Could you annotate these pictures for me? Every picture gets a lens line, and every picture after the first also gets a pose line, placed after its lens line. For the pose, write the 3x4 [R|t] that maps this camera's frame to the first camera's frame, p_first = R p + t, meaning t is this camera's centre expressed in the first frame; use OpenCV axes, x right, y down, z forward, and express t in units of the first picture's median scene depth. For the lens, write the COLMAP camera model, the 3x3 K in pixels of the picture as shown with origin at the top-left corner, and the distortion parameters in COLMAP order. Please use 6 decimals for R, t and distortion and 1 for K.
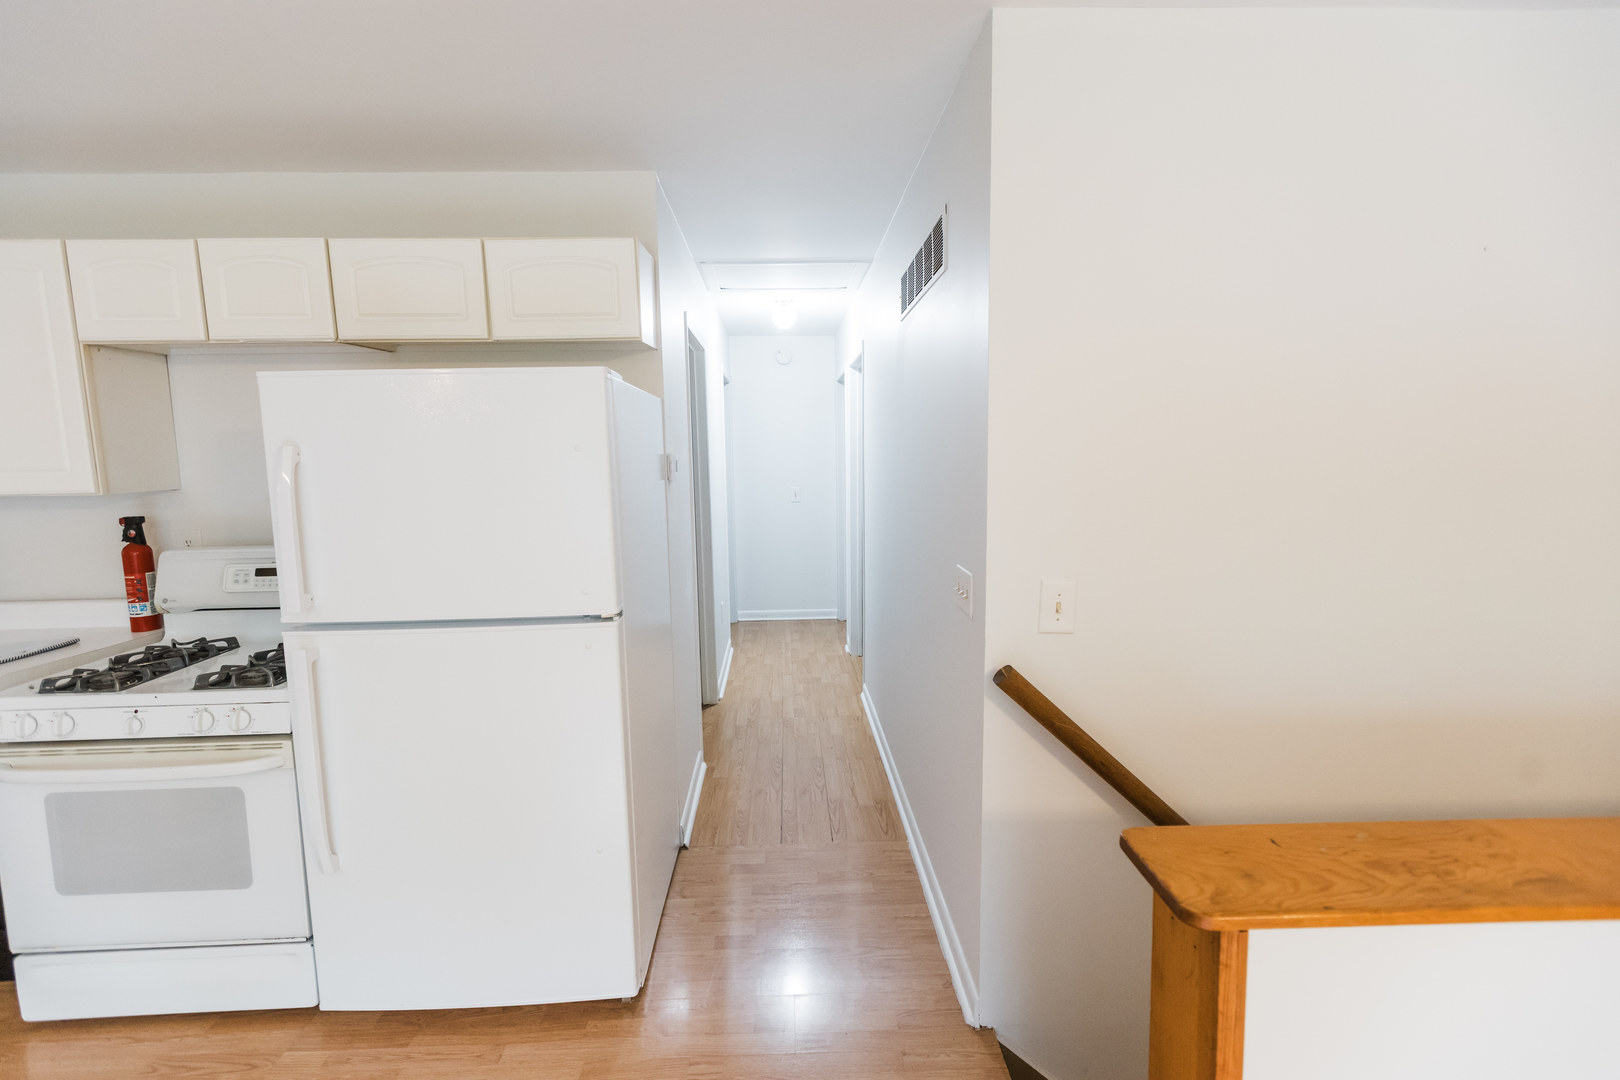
lens RADIAL K [[717.8, 0, 809.8], [0, 717.8, 535.5], [0, 0, 1]] dist [-0.008108, -0.000466]
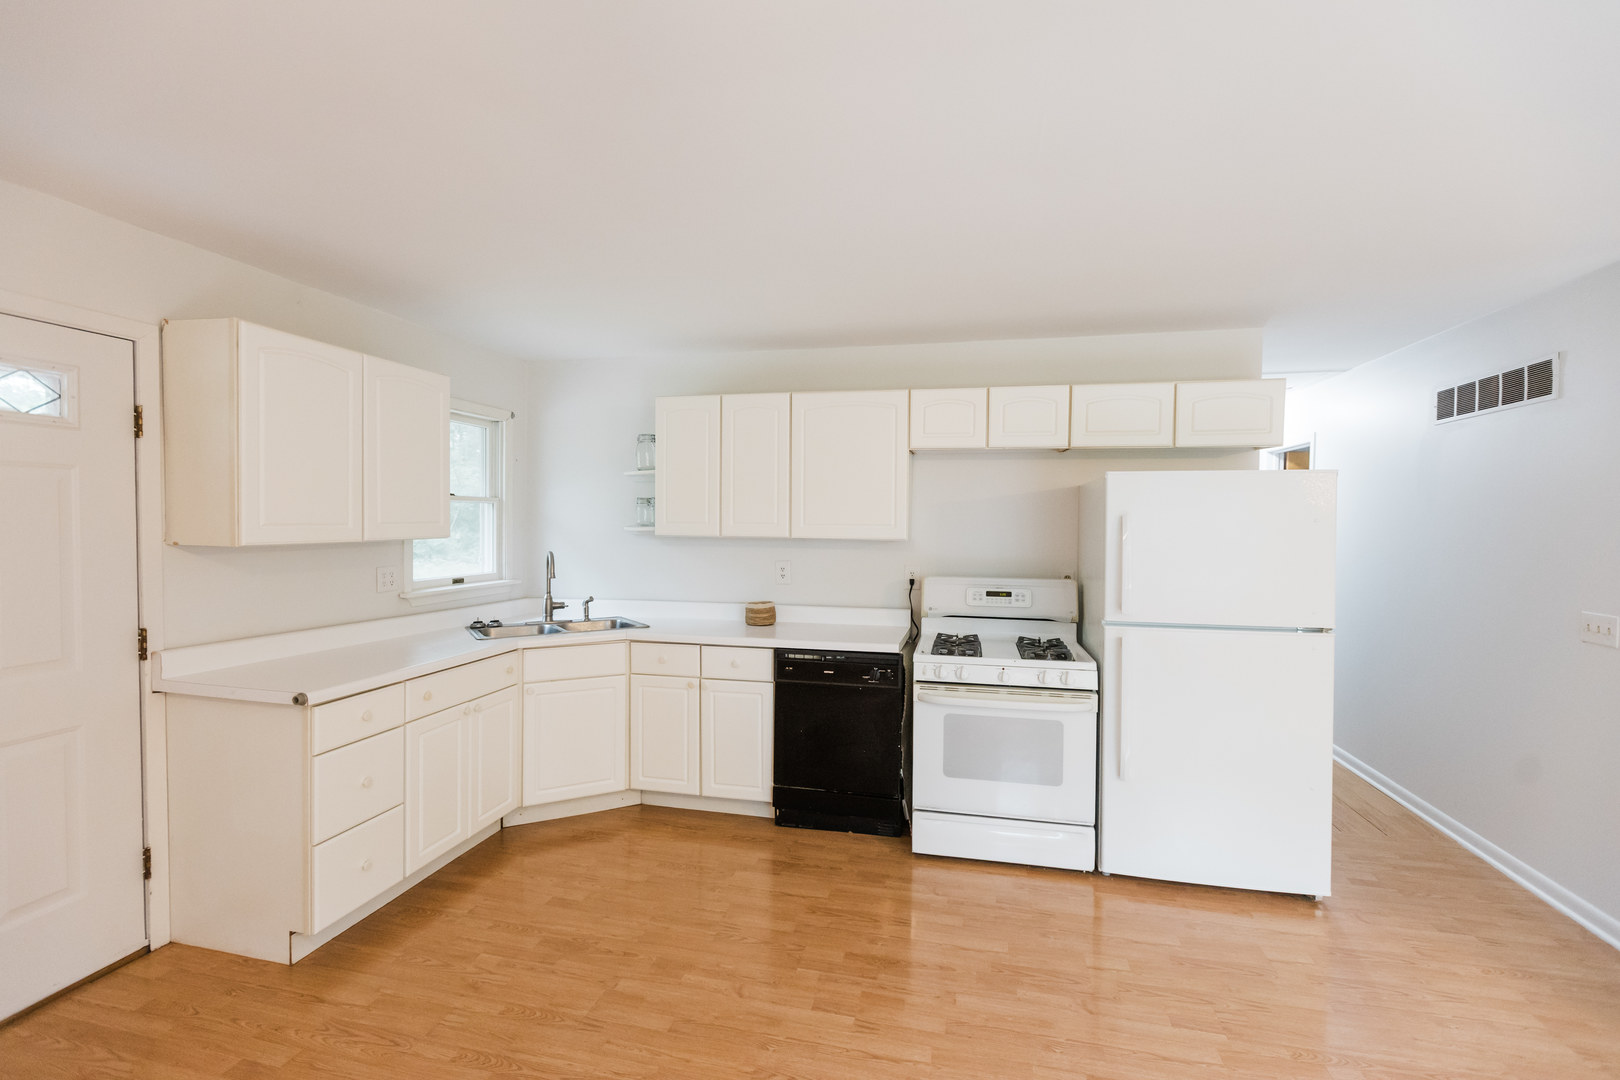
lens RADIAL K [[717.8, 0, 810.5], [0, 717.8, 536.4], [0, 0, 1]] dist [-0.008108, -0.000466]
pose [[0.962174, 0.029862, -0.270793, -0.786403], [-0.055572, 0.994589, -0.087777, 0.092847], [0.266706, 0.099506, 0.958627, -0.653531]]
